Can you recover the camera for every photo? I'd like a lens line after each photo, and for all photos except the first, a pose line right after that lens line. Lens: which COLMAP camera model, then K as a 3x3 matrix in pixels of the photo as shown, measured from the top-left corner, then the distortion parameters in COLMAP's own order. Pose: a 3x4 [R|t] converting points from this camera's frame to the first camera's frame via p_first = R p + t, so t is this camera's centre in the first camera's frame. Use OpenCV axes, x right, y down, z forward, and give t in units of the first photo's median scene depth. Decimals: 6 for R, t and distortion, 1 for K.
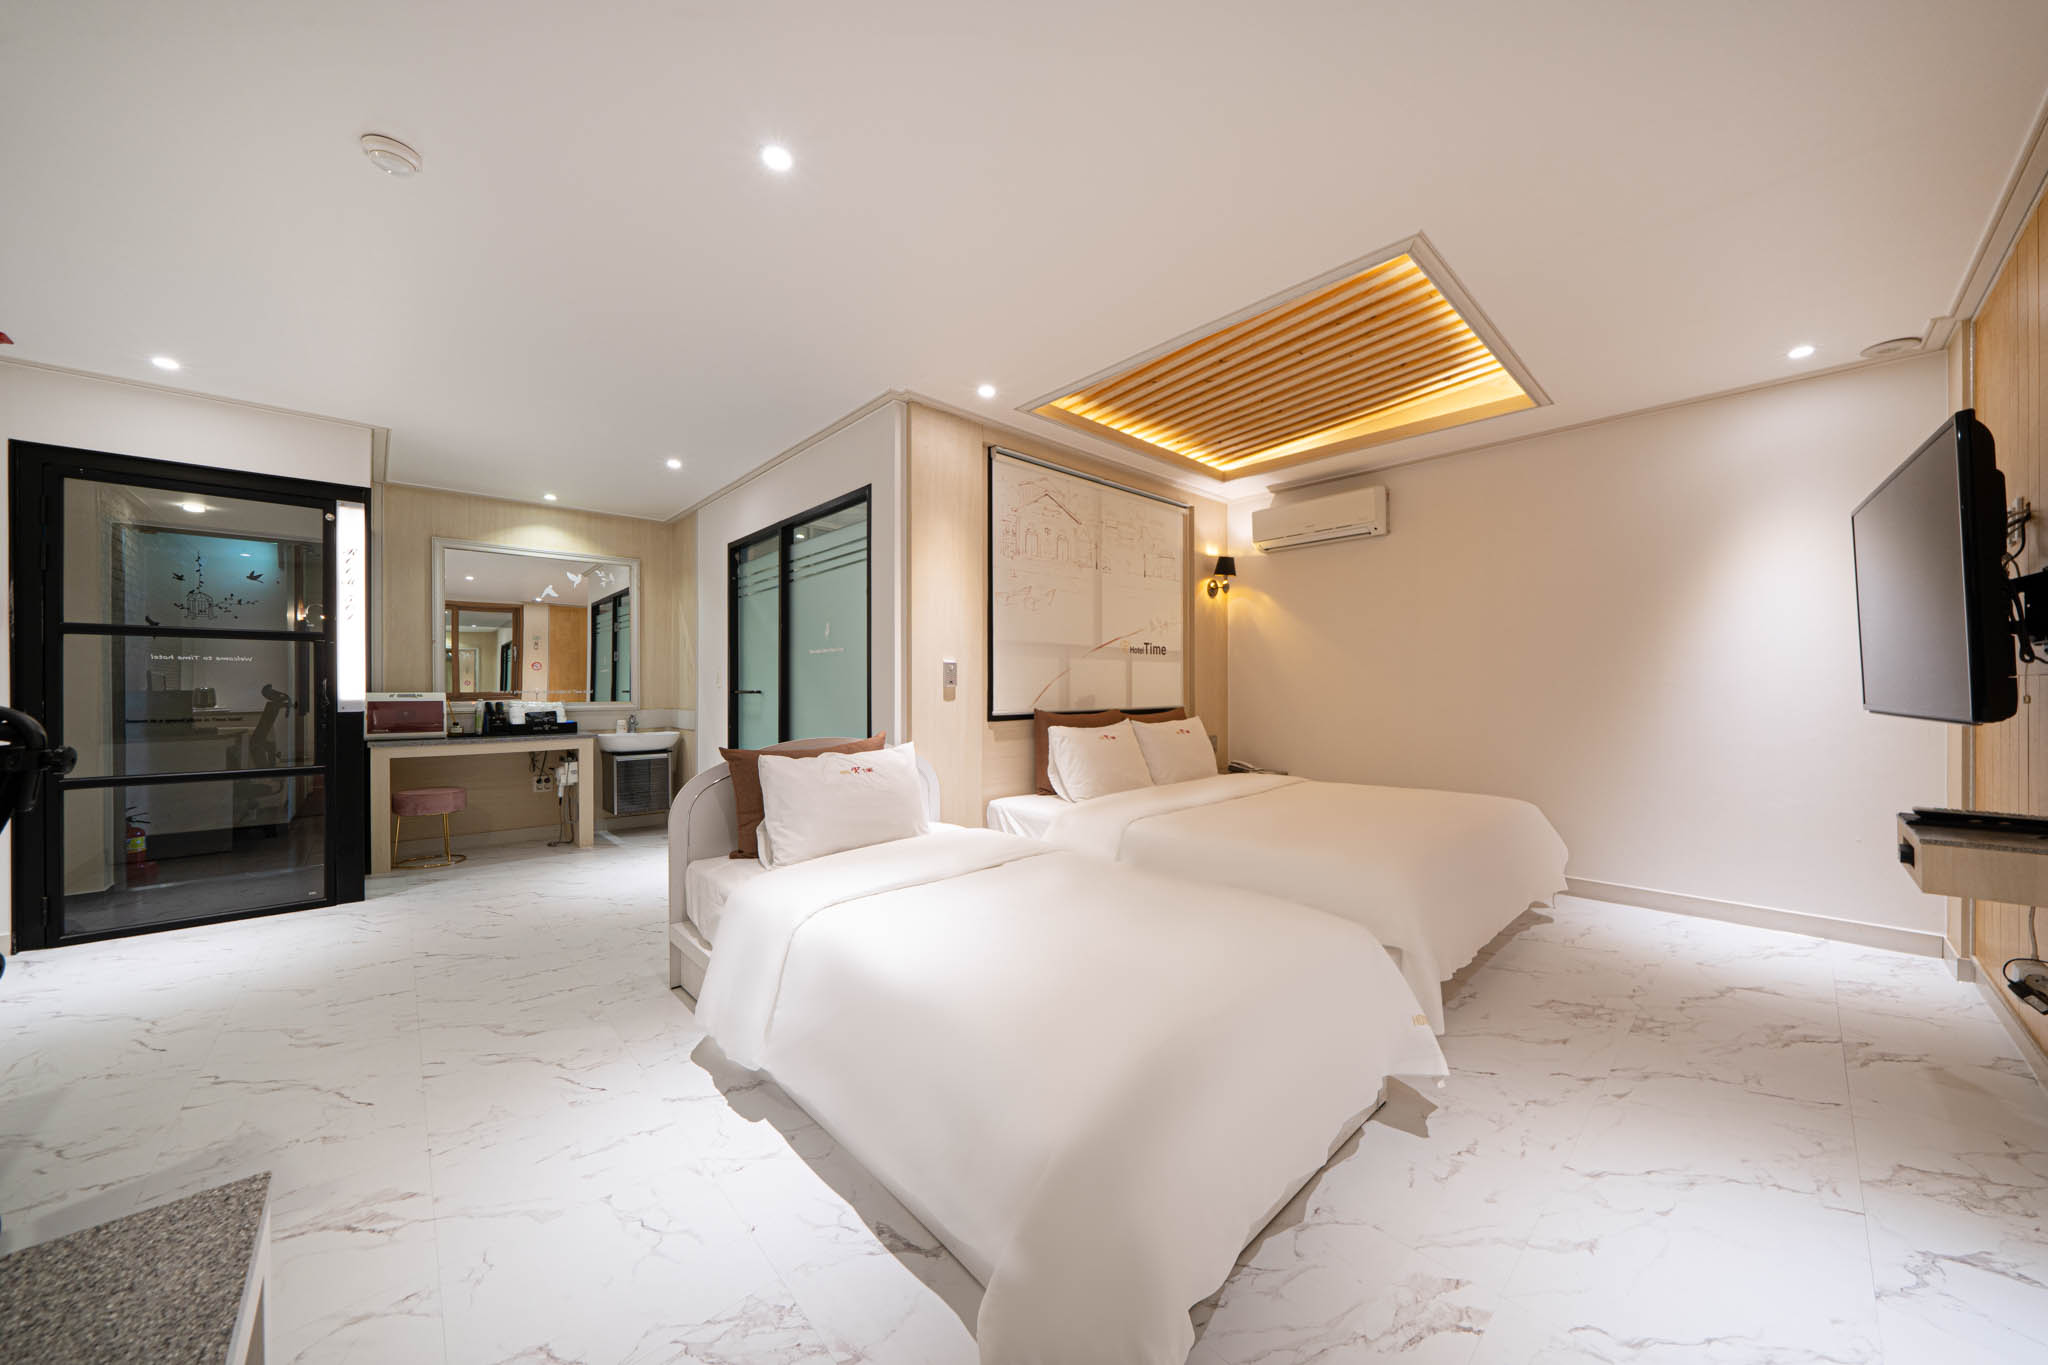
lens RADIAL K [[700.4, 0, 1037.7], [0, 700.4, 690.2], [0, 0, 1]] dist [-0.003359, 0.000133]
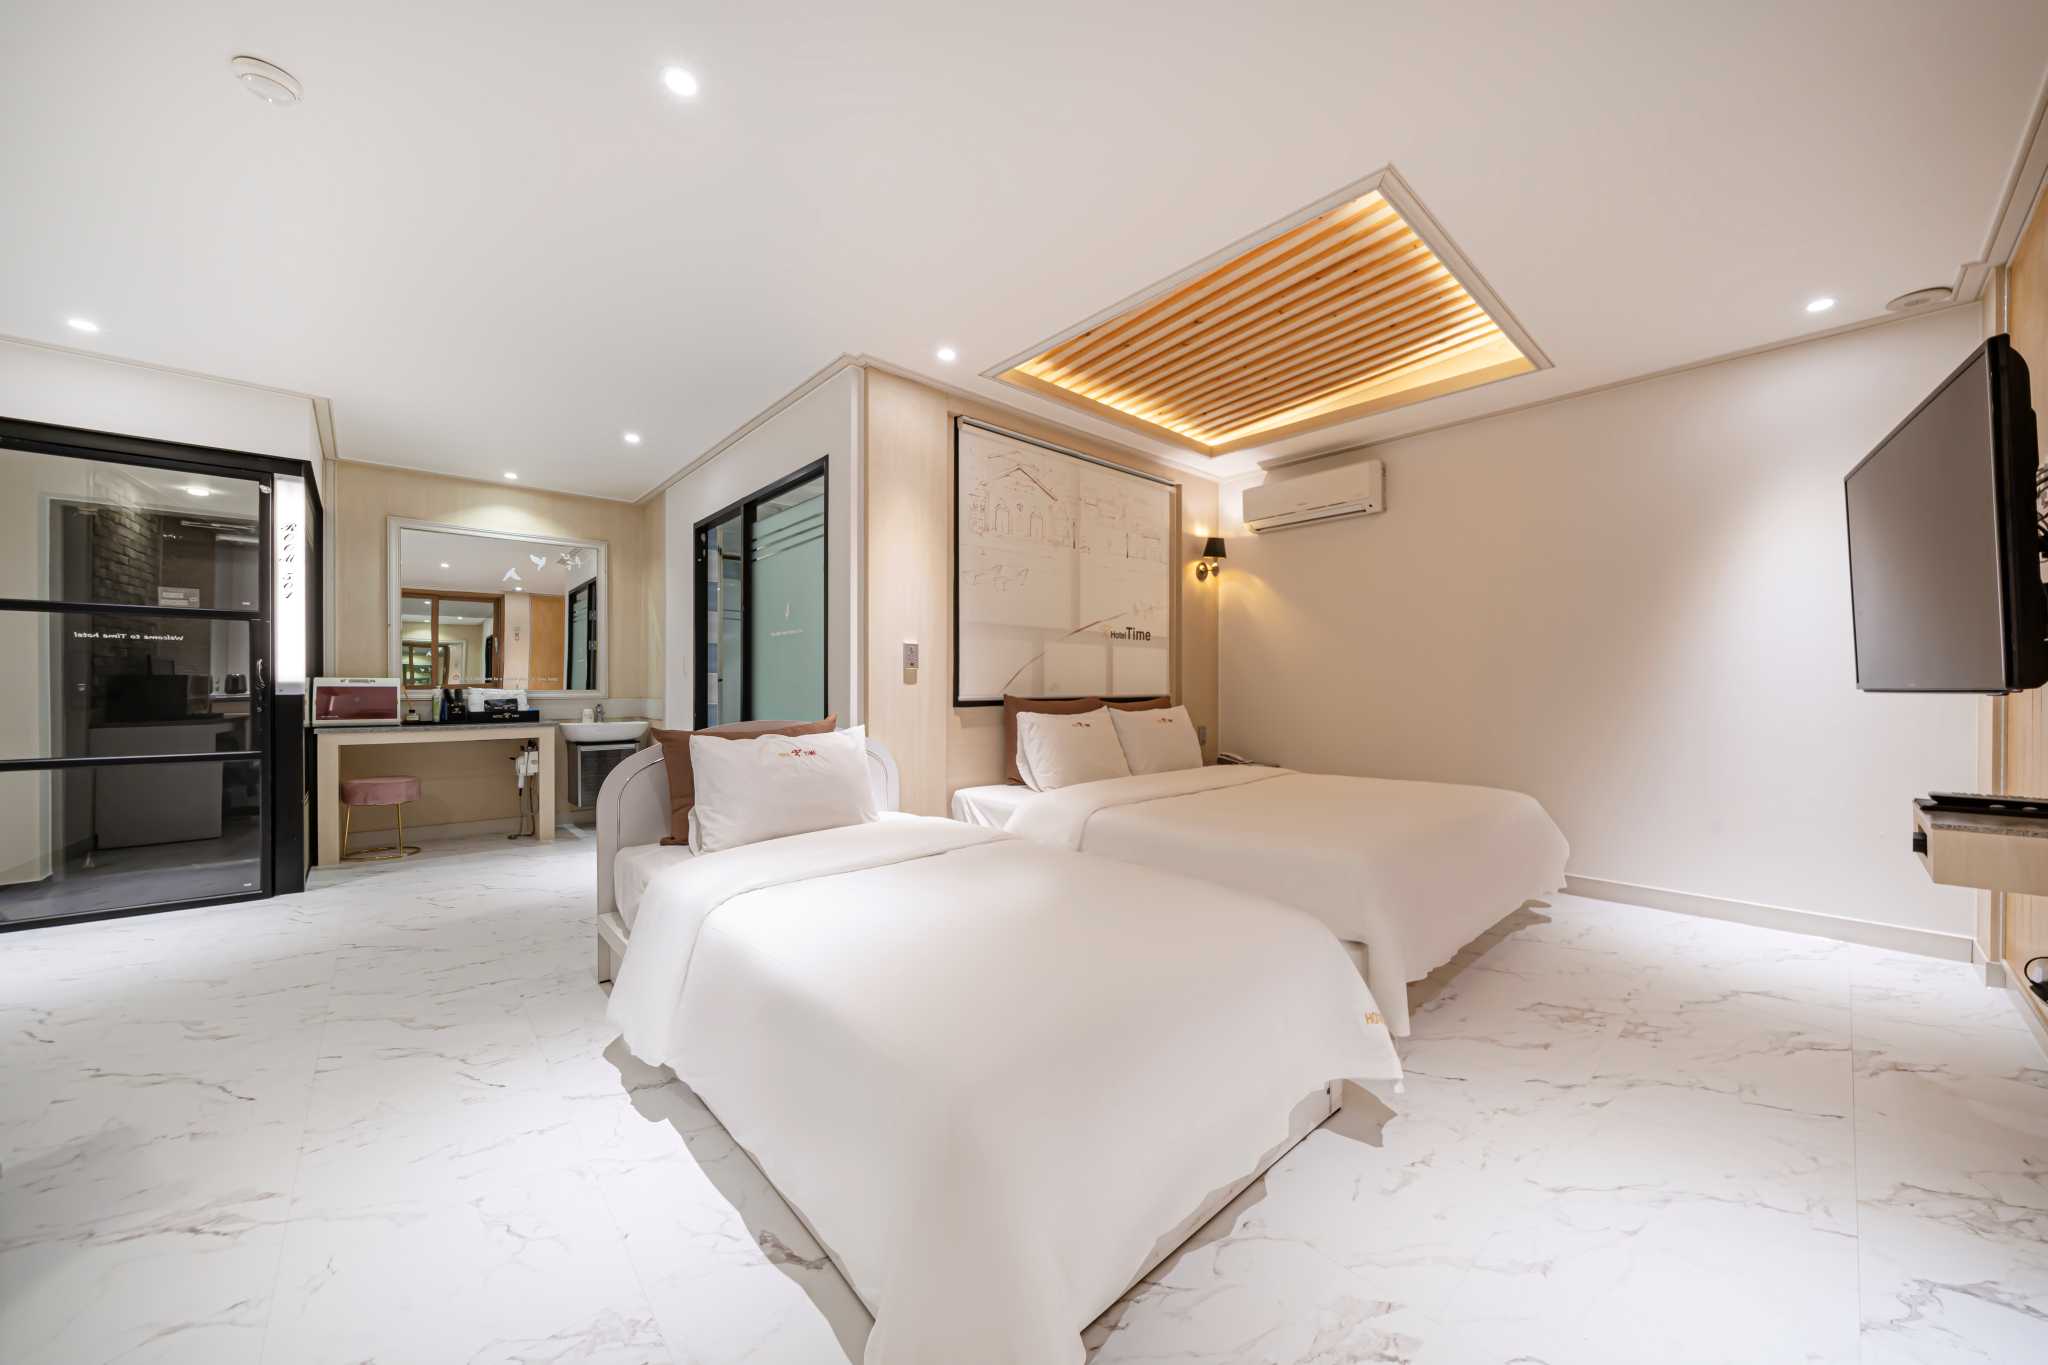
lens RADIAL K [[722.7, 0, 1038.5], [0, 722.7, 690.9], [0, 0, 1]] dist [-0.002672, 0.000278]
pose [[0.999912, 0.003176, -0.012908, 0.056848], [-0.003142, 0.999992, 0.002631, 0.020115], [0.012916, -0.002590, 0.999913, 0.024436]]
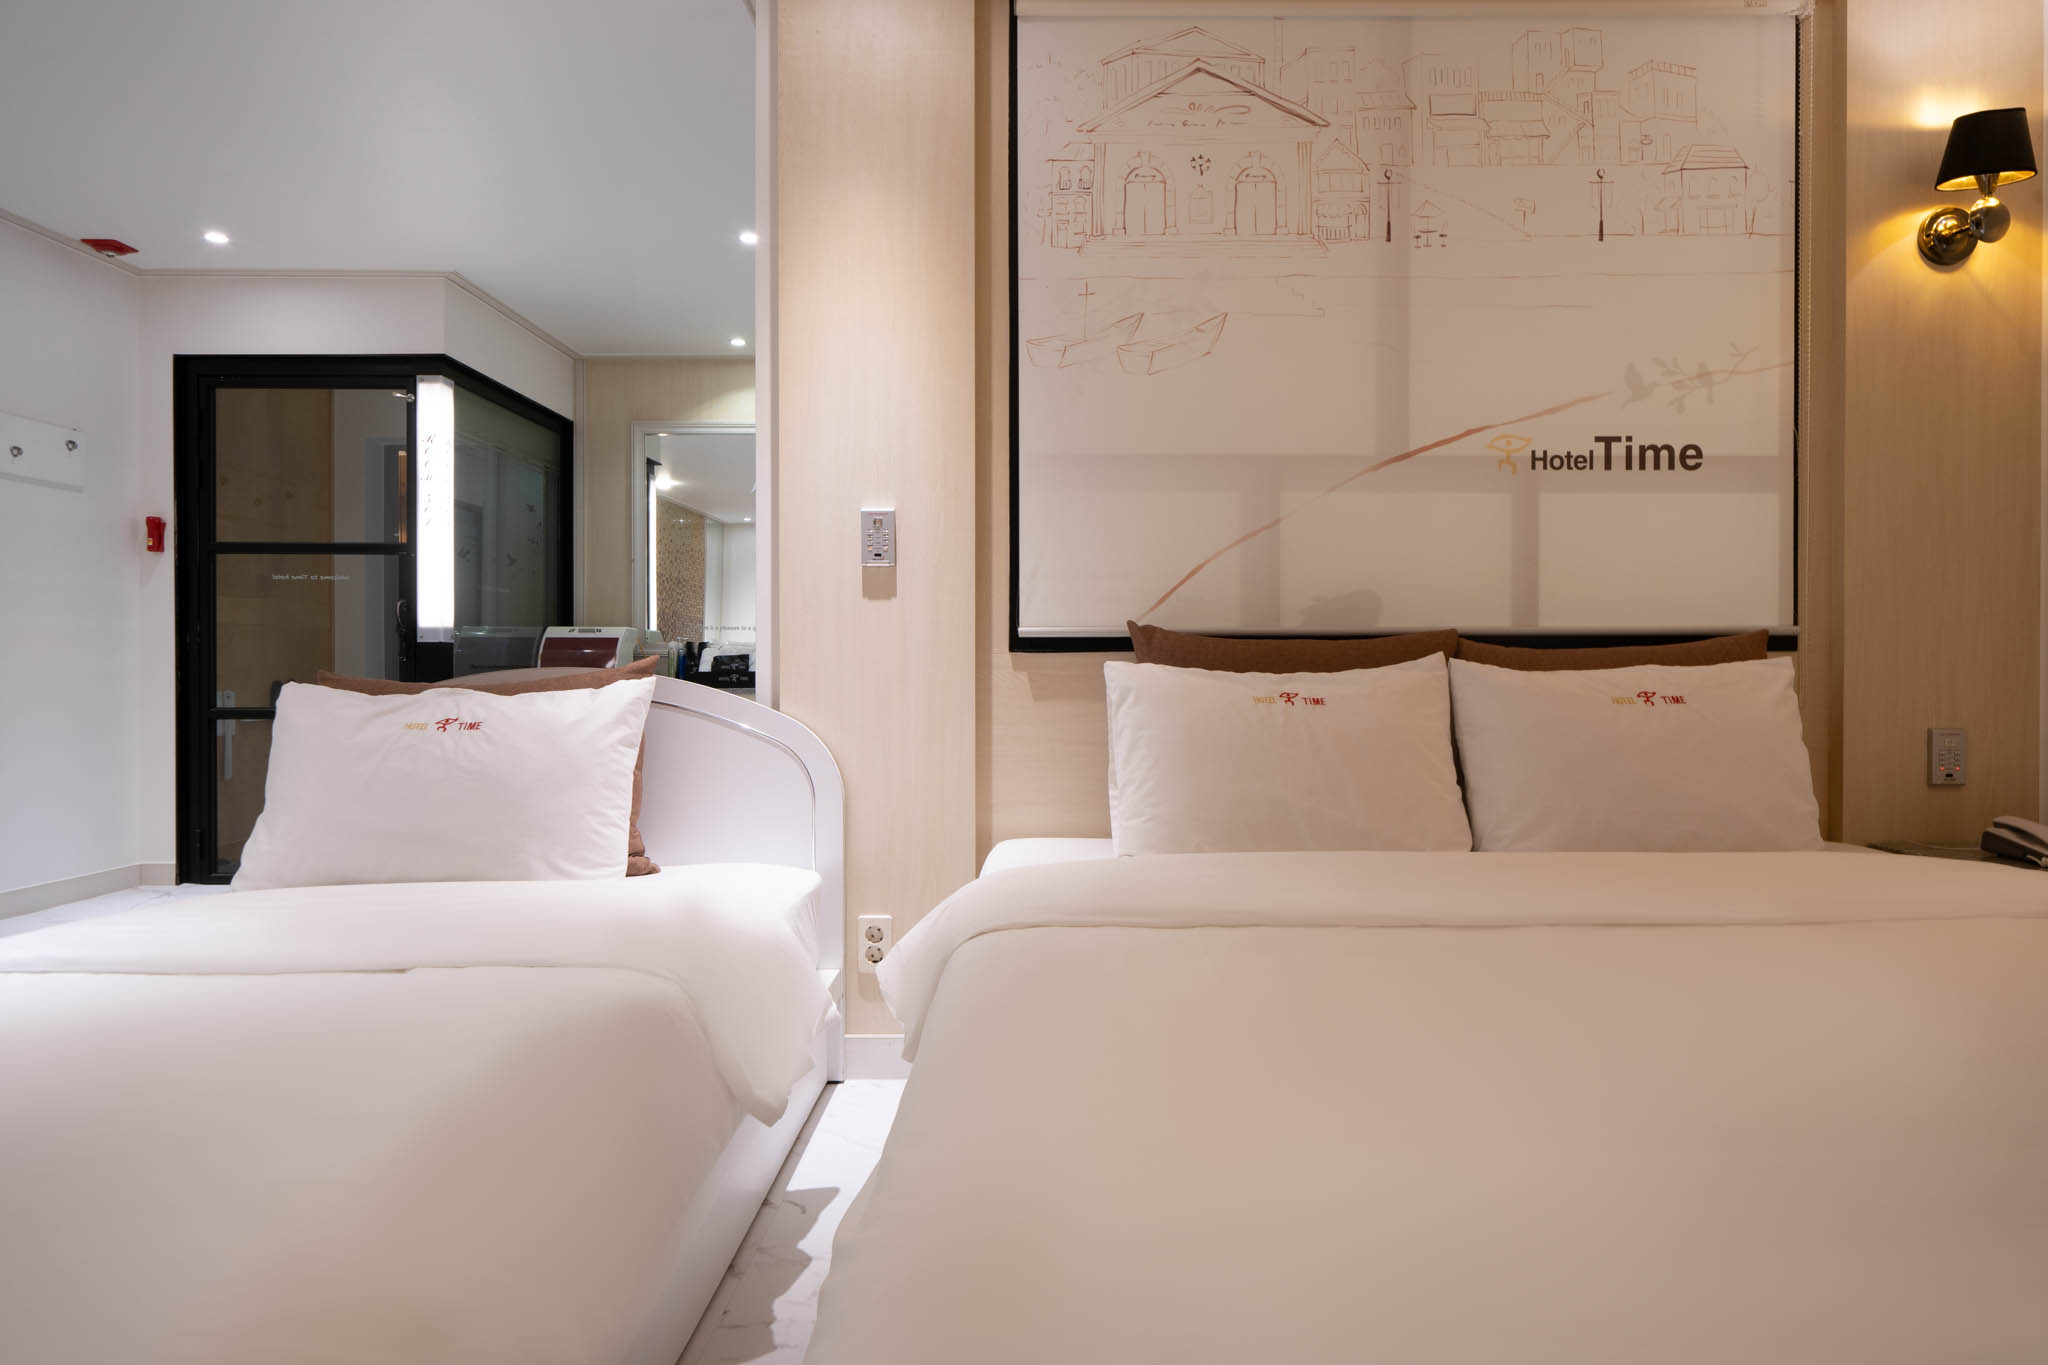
lens RADIAL K [[1167.8, 0, 1043.1], [0, 1167.8, 673.1], [0, 0, 1]] dist [0.002589, 0.001165]
pose [[0.729219, 0.008975, -0.684222, 0.426782], [-0.004755, 0.999956, 0.008049, 0.052505], [0.684264, -0.002616, 0.729230, 0.509417]]
